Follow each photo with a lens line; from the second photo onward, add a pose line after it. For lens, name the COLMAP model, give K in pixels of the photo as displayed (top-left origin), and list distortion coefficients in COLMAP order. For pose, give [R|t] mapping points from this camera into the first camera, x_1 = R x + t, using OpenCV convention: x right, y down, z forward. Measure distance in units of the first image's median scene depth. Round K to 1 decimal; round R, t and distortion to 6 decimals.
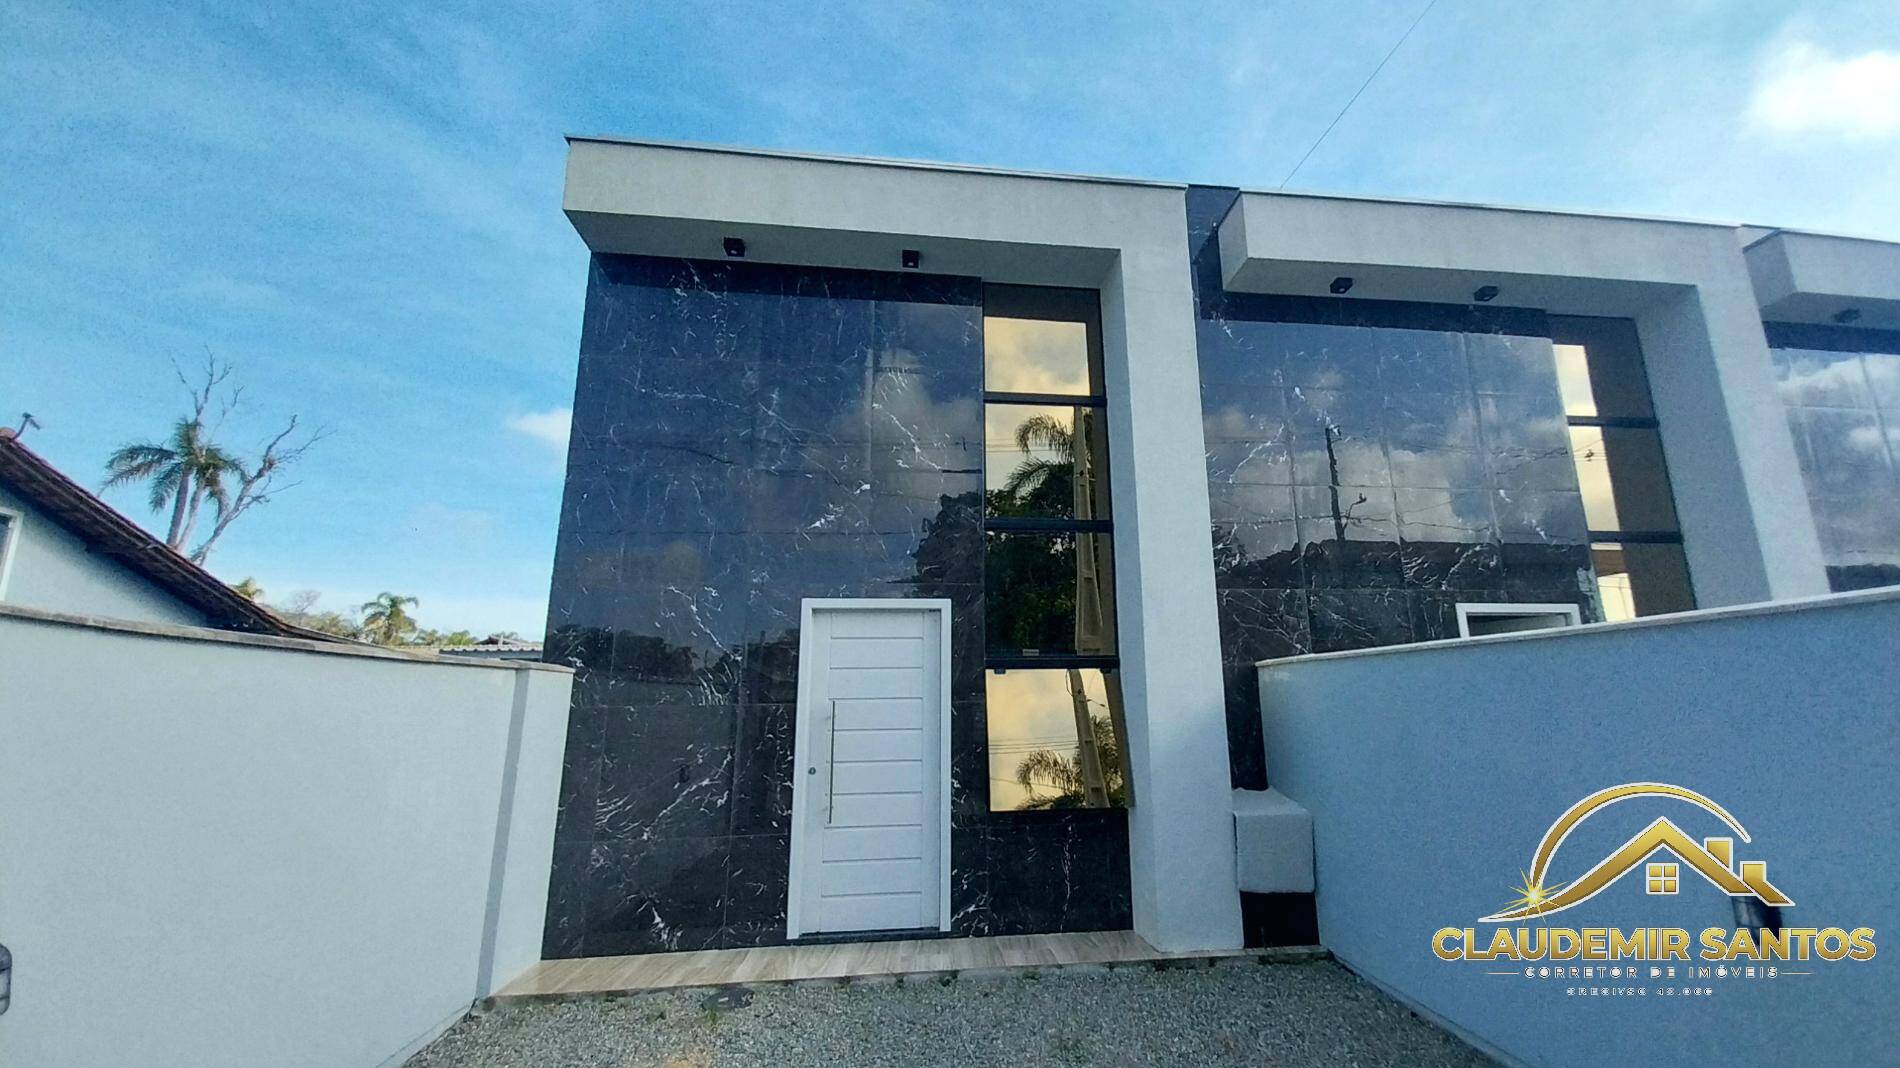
lens RADIAL K [[755.1, 0, 998.4], [0, 755.1, 537.9], [0, 0, 1]] dist [0.023577, -0.014692]
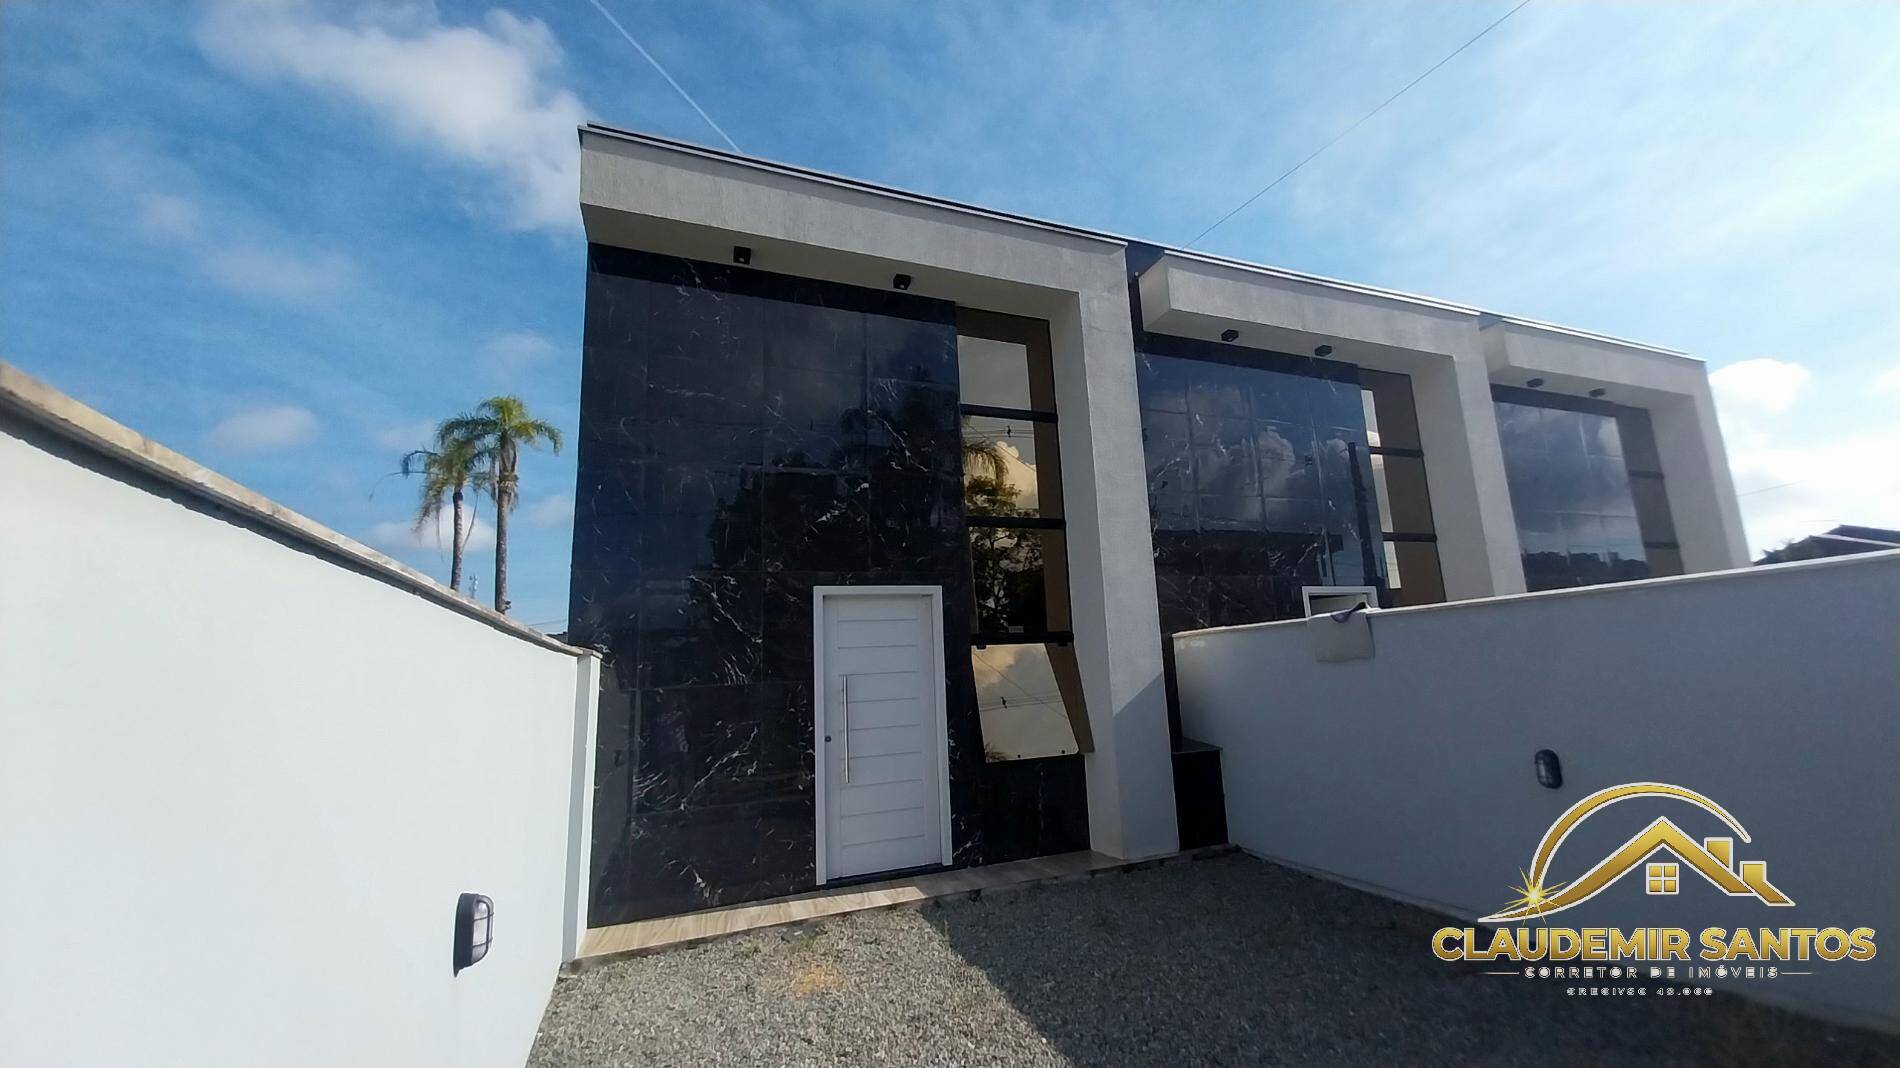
lens RADIAL K [[755.1, 0, 997.2], [0, 755.1, 539.6], [0, 0, 1]] dist [0.023577, -0.014692]
pose [[0.960894, 0.012057, 0.276652, -0.315284], [-0.020517, 0.999406, 0.027705, -0.024267], [-0.276154, -0.032298, 0.960571, -0.138321]]
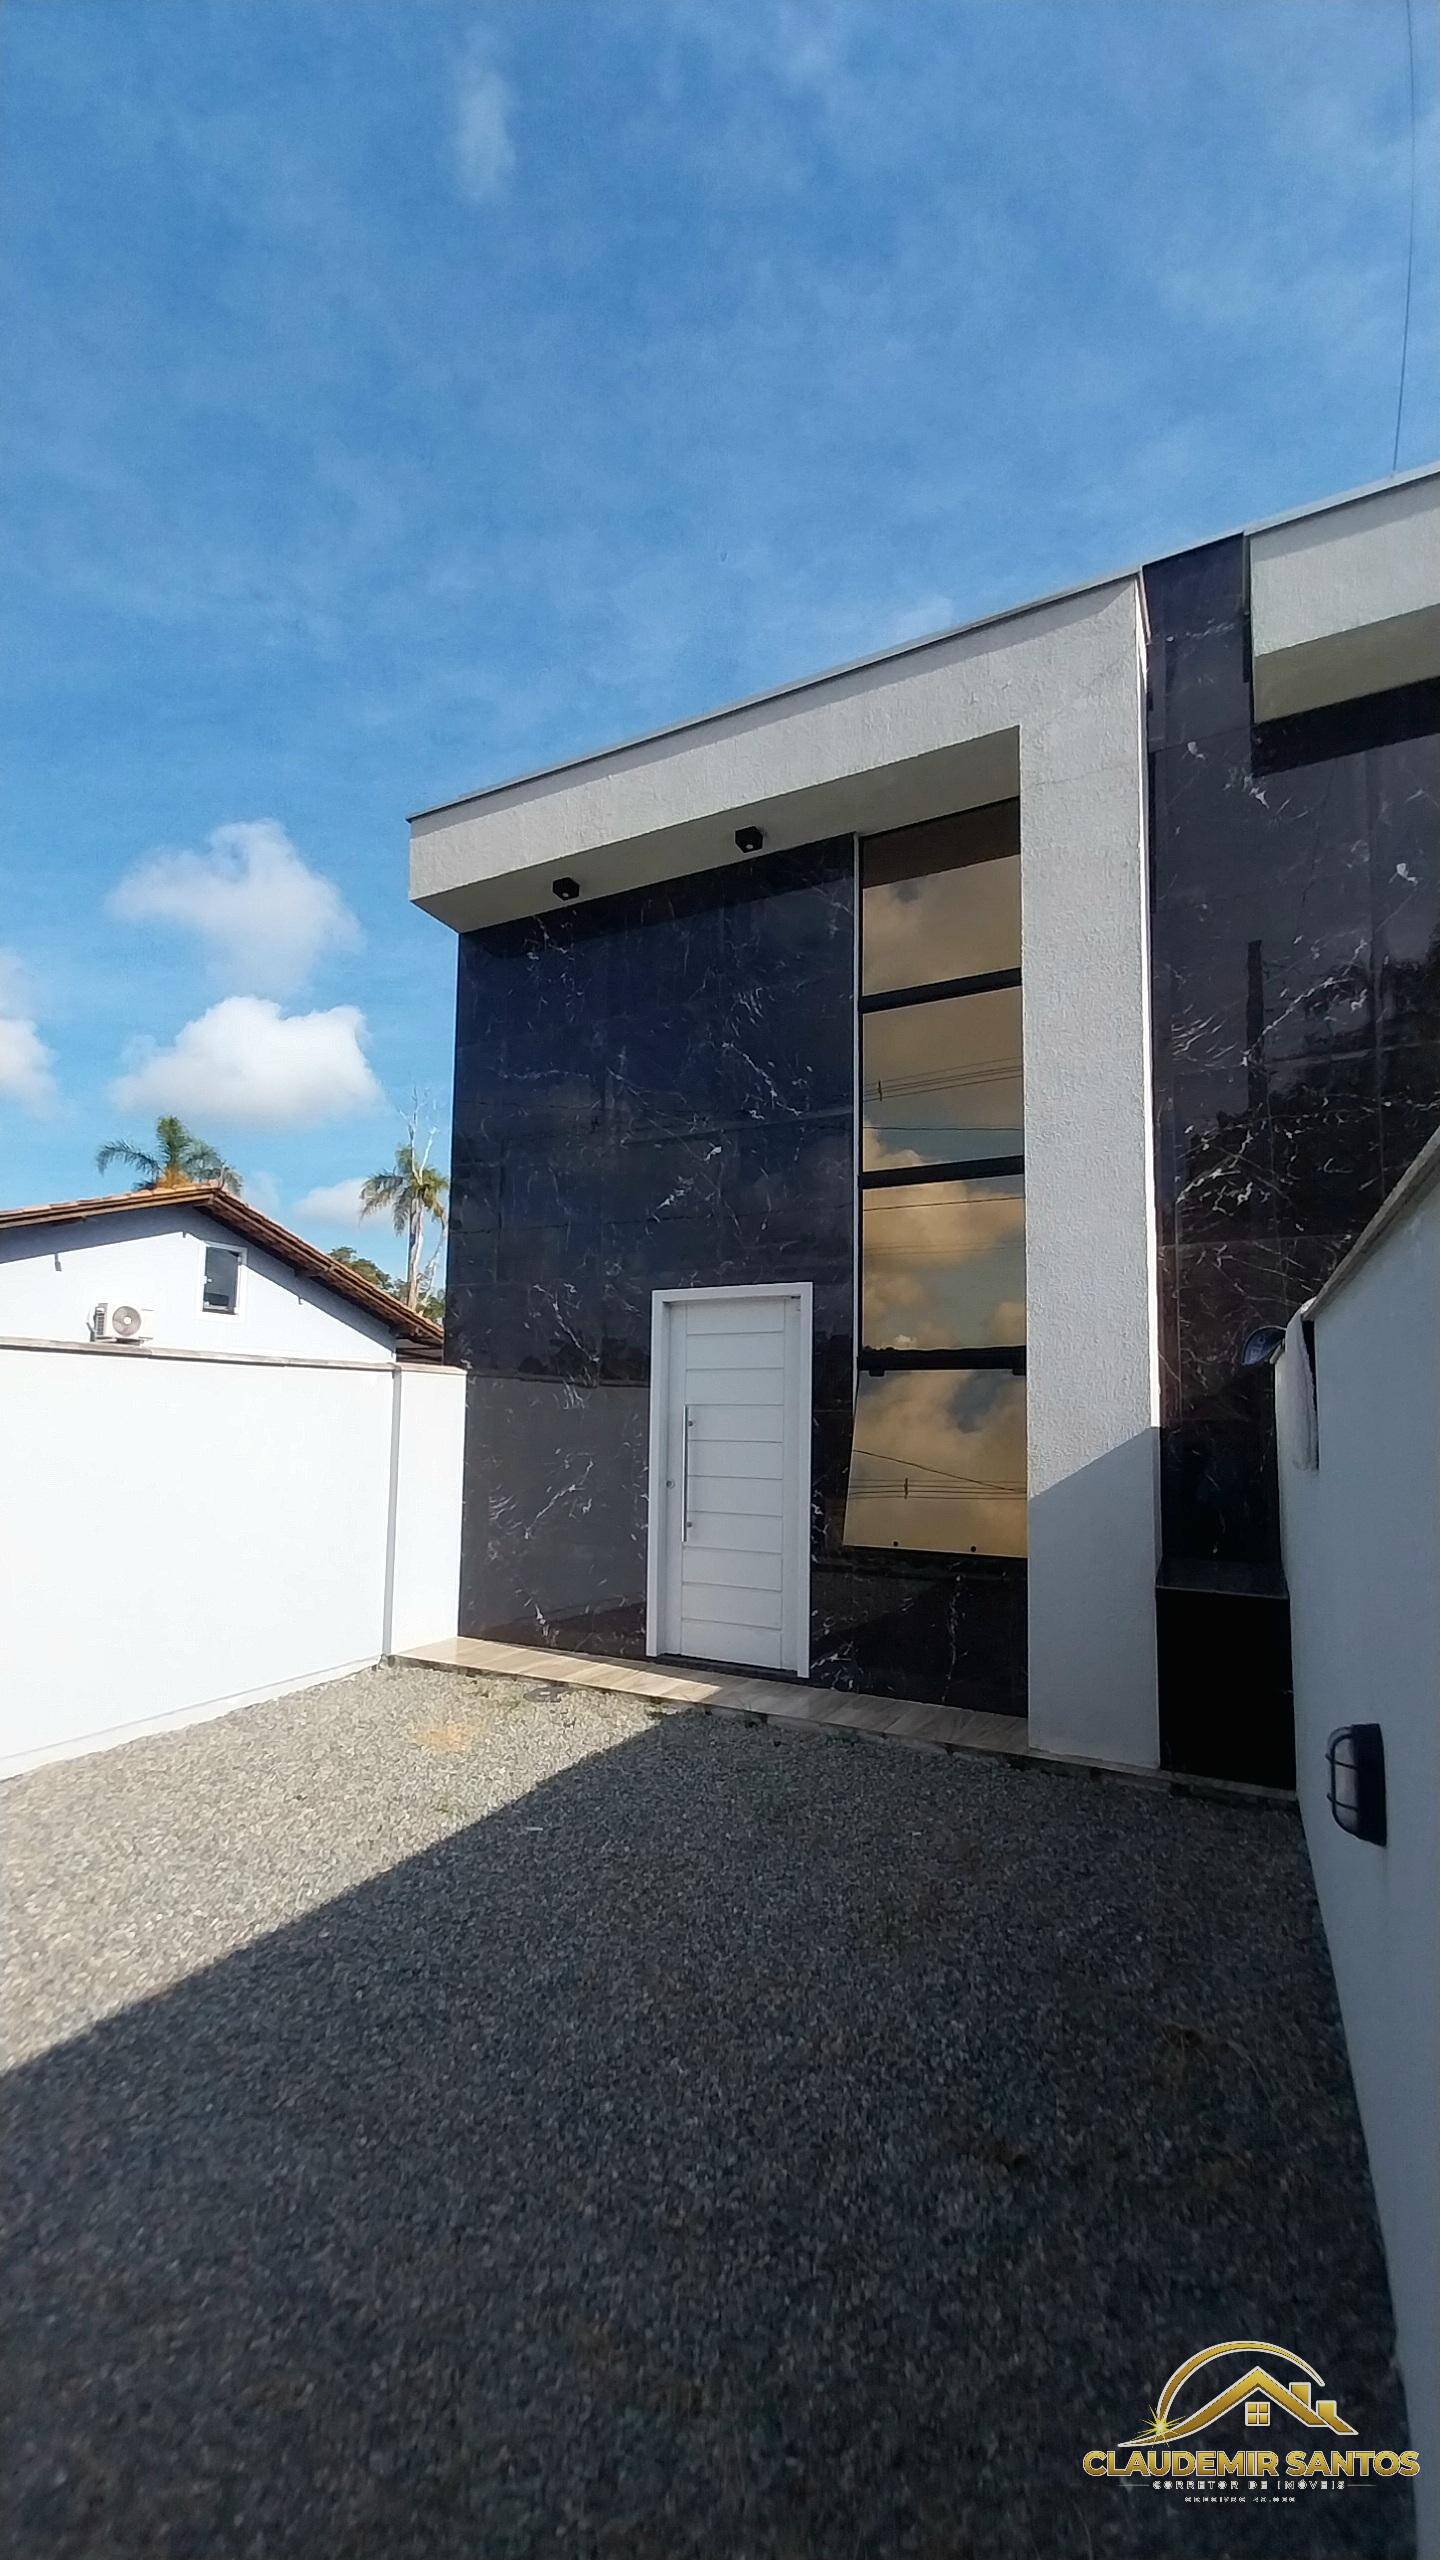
lens RADIAL K [[1017.4, 0, 716.6], [0, 1017.4, 1346.8], [0, 0, 1]] dist [0.023577, -0.014692]
pose [[0.826540, -0.016949, -0.562623, 0.470479], [0.098322, 0.988527, 0.114663, 0.016394], [0.554224, -0.150091, 0.818723, 0.071112]]
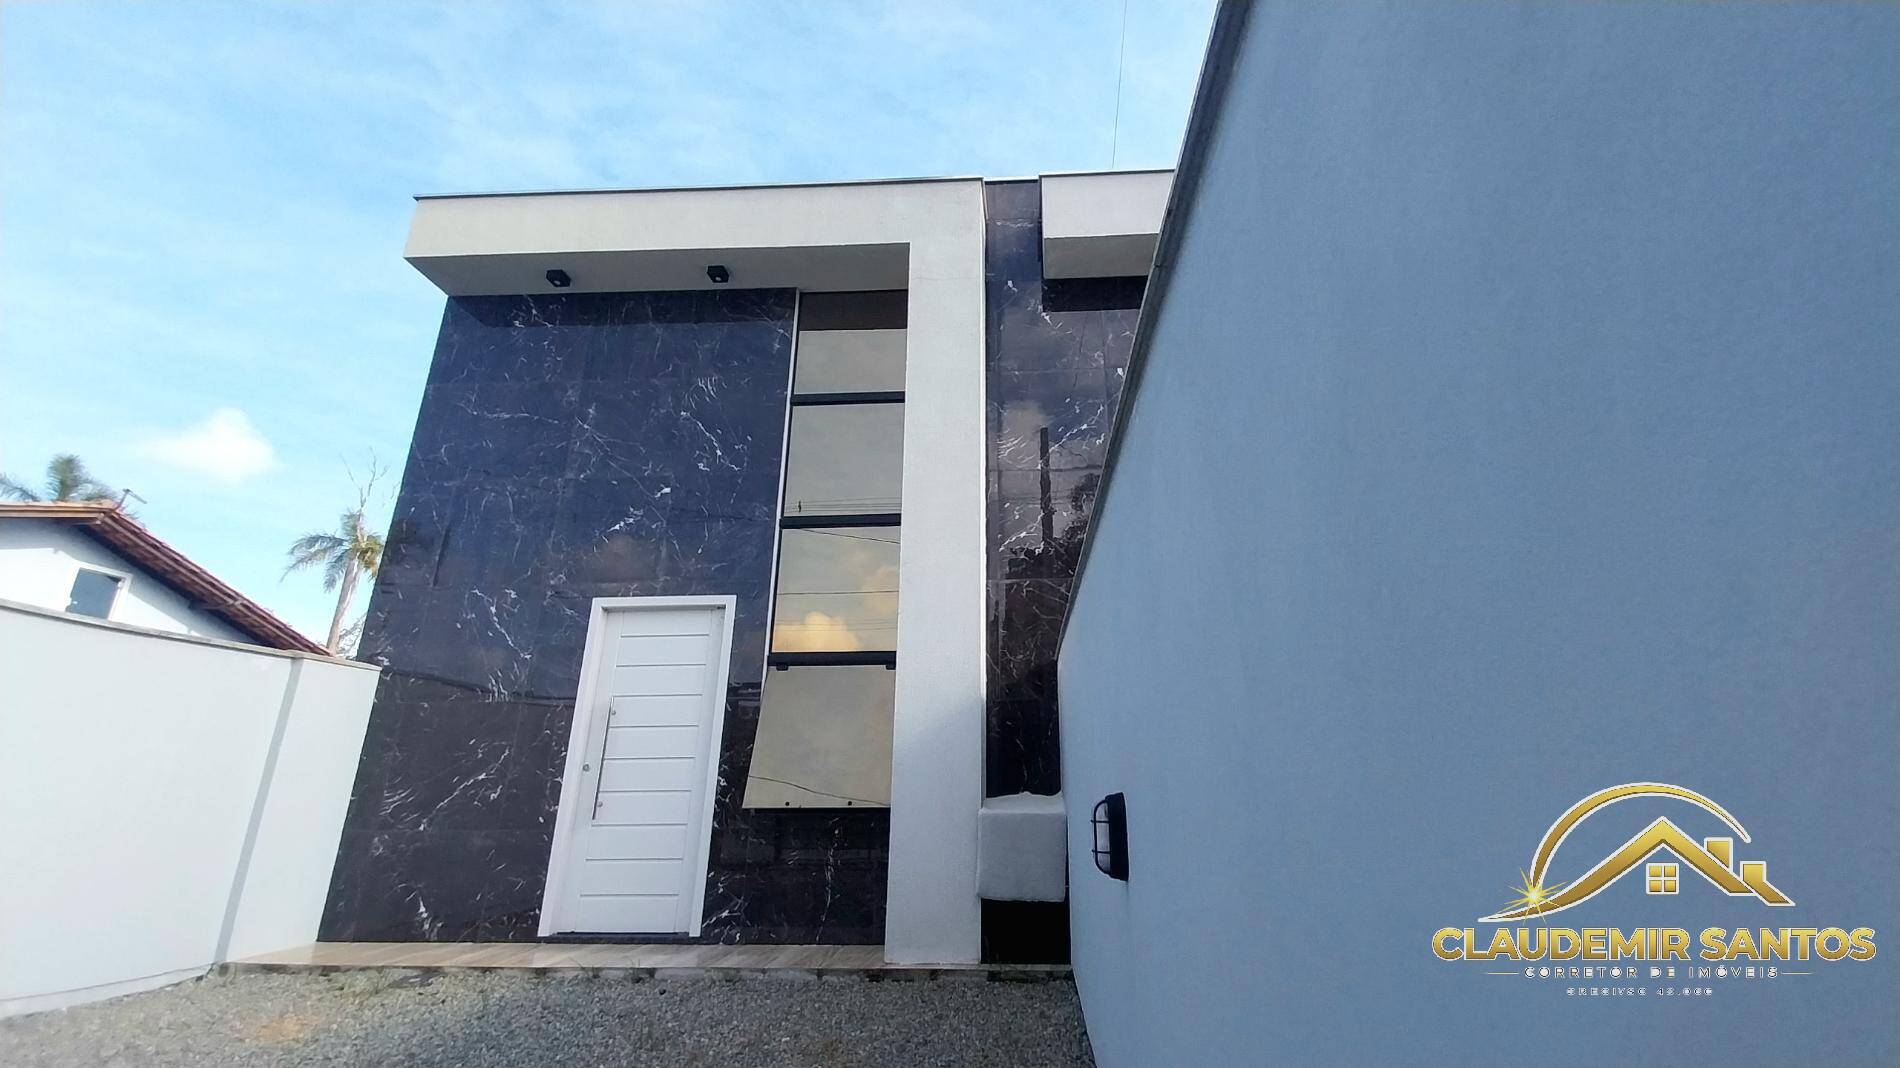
lens RADIAL K [[755.1, 0, 999.2], [0, 755.1, 540.0], [0, 0, 1]] dist [0.023577, -0.014692]
pose [[0.985117, -0.045462, -0.165761, 0.466376], [0.030416, 0.995275, -0.092207, 0.115607], [0.169170, 0.085793, 0.981846, 0.077414]]
